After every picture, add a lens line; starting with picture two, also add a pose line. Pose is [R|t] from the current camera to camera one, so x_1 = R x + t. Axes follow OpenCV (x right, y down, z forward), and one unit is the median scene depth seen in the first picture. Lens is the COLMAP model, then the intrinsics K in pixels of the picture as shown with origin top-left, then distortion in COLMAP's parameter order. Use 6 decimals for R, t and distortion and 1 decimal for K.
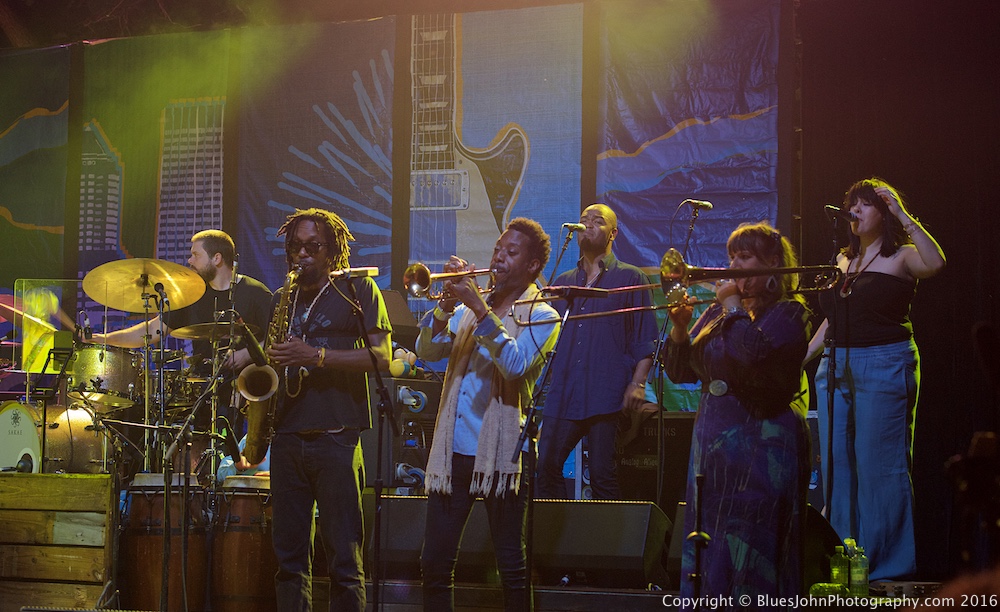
lens RADIAL K [[2500.5, 0, 500.0], [0, 2500.5, 306.0], [0, 0, 1]] dist [-0.026679, -0.054018]
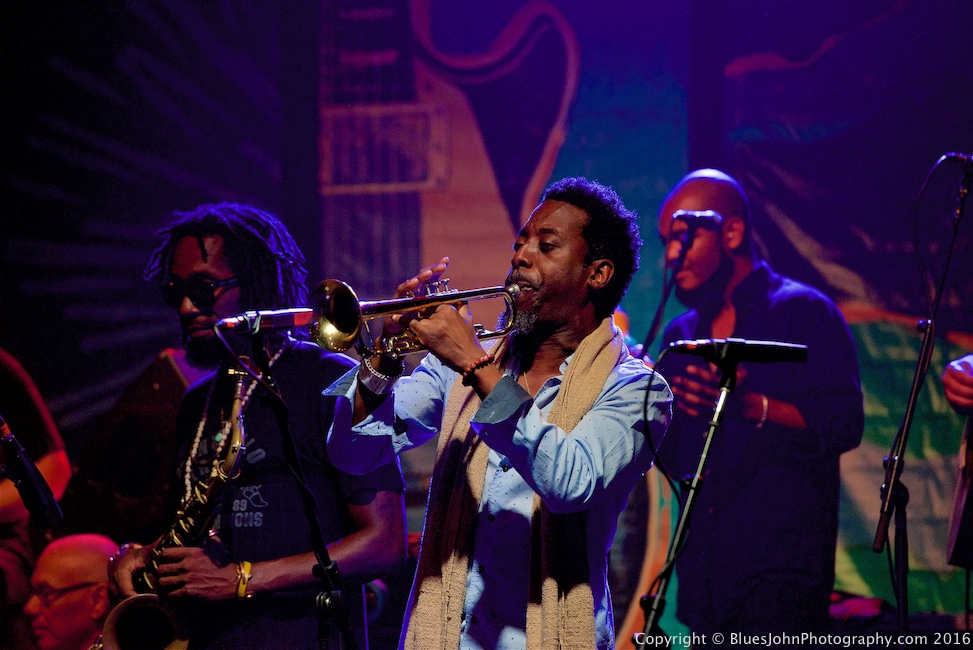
lens RADIAL K [[5955.9, 0, 486.5], [0, 5955.9, 325.0], [0, 0, 1]] dist [3.063635, 1.695857]
pose [[0.999719, -0.022691, -0.006910, 0.001583], [0.022641, 0.999717, -0.007254, -0.005365], [0.007073, 0.007096, 0.999950, -0.103768]]
